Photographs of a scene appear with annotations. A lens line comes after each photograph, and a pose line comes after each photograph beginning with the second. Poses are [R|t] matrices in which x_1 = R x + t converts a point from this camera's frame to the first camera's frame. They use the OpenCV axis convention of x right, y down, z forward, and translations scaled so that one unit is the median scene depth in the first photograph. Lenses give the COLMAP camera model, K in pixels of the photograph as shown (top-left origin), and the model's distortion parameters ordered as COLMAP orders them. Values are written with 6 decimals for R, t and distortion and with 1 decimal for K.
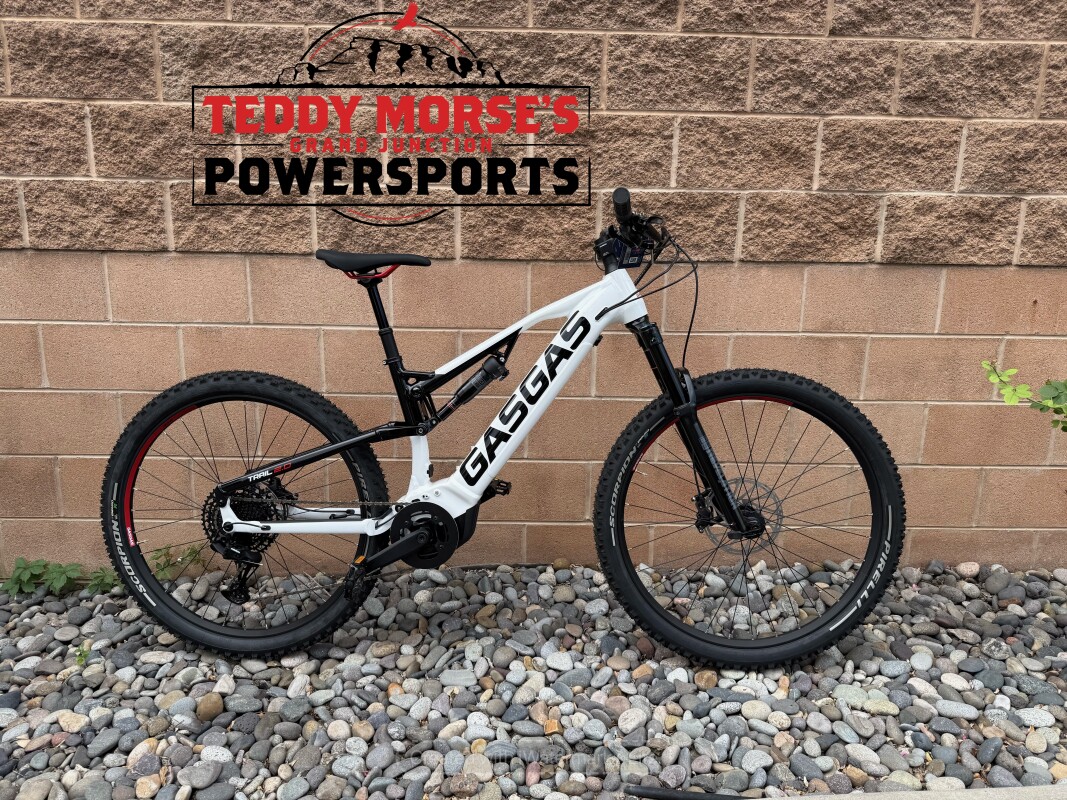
lens RADIAL K [[760.5, 0, 533.5], [0, 760.5, 400.0], [0, 0, 1]] dist [0.000228, -0.002804]
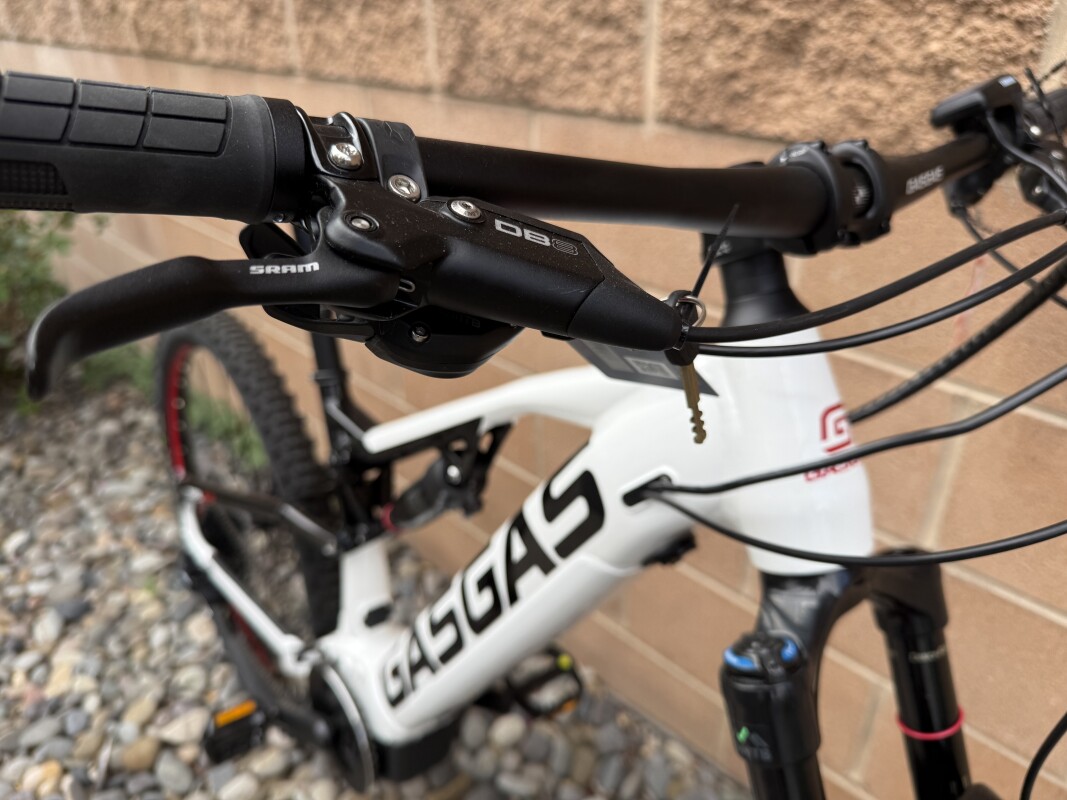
lens RADIAL K [[769.1, 0, 534.5], [0, 769.1, 359.3], [0, 0, 1]] dist [-0.004148, -0.006083]
pose [[0.662938, 0.312193, -0.680476, 0.205489], [-0.112679, 0.940162, 0.321558, -0.216645], [0.740146, -0.136498, 0.658447, 0.753376]]
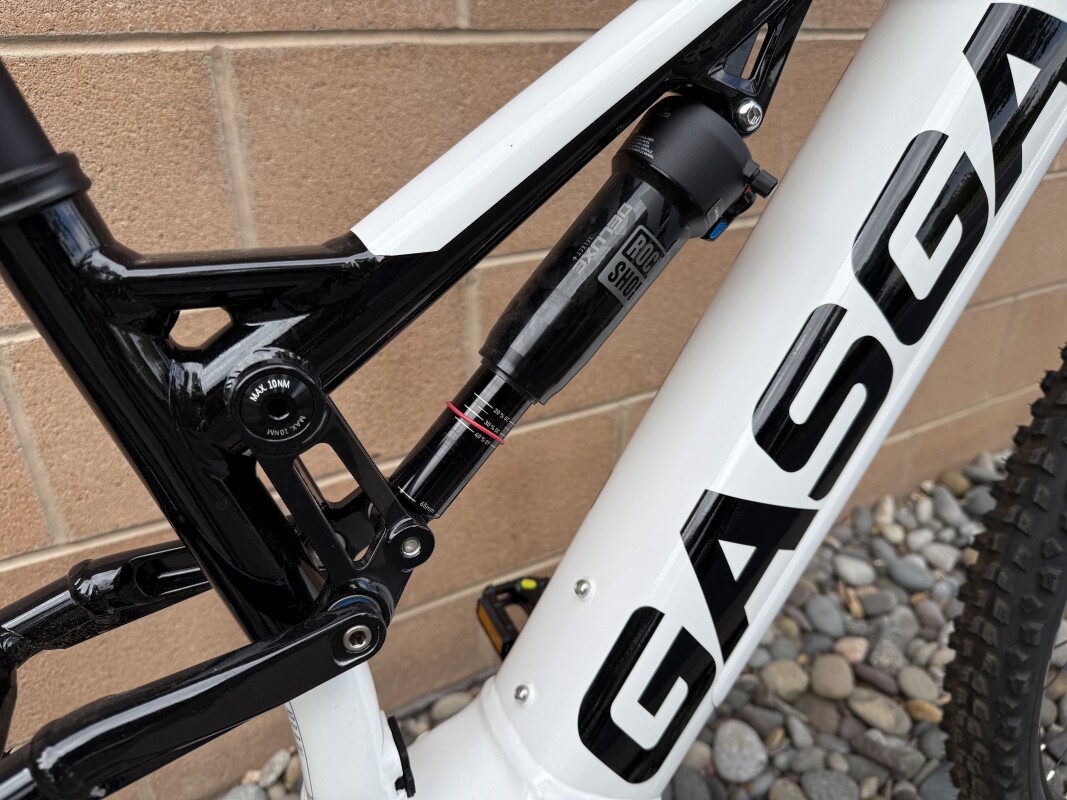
lens RADIAL K [[760.5, 0, 533.5], [0, 760.5, 400.0], [0, 0, 1]] dist [0.000228, -0.002804]
pose [[0.891304, -0.226555, 0.392748, -0.157065], [0.112921, 0.949837, 0.291646, -0.044911], [-0.439120, -0.215596, 0.872176, 0.814916]]
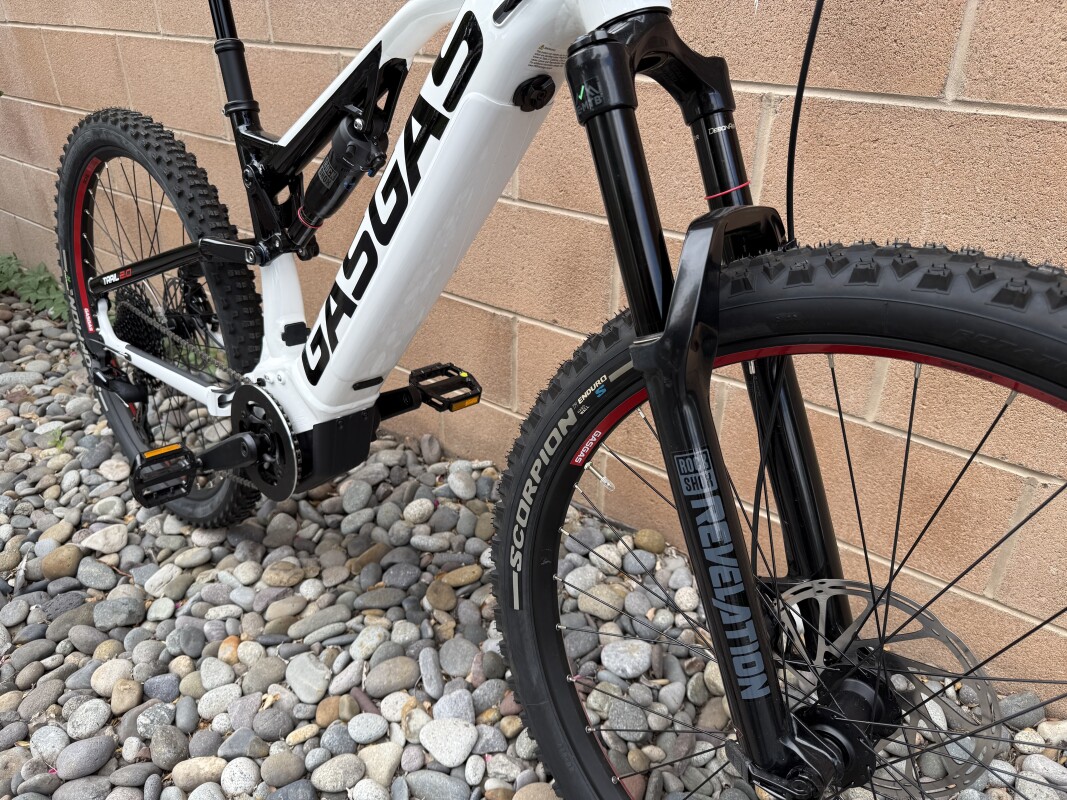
lens RADIAL K [[742.8, 0, 549.0], [0, 742.8, 400.2], [0, 0, 1]] dist [0.003918, 0.001038]
pose [[0.773428, 0.294357, -0.561394, 0.305626], [-0.122711, 0.938415, 0.322984, -0.053754], [0.621893, -0.180916, 0.761917, 0.681960]]
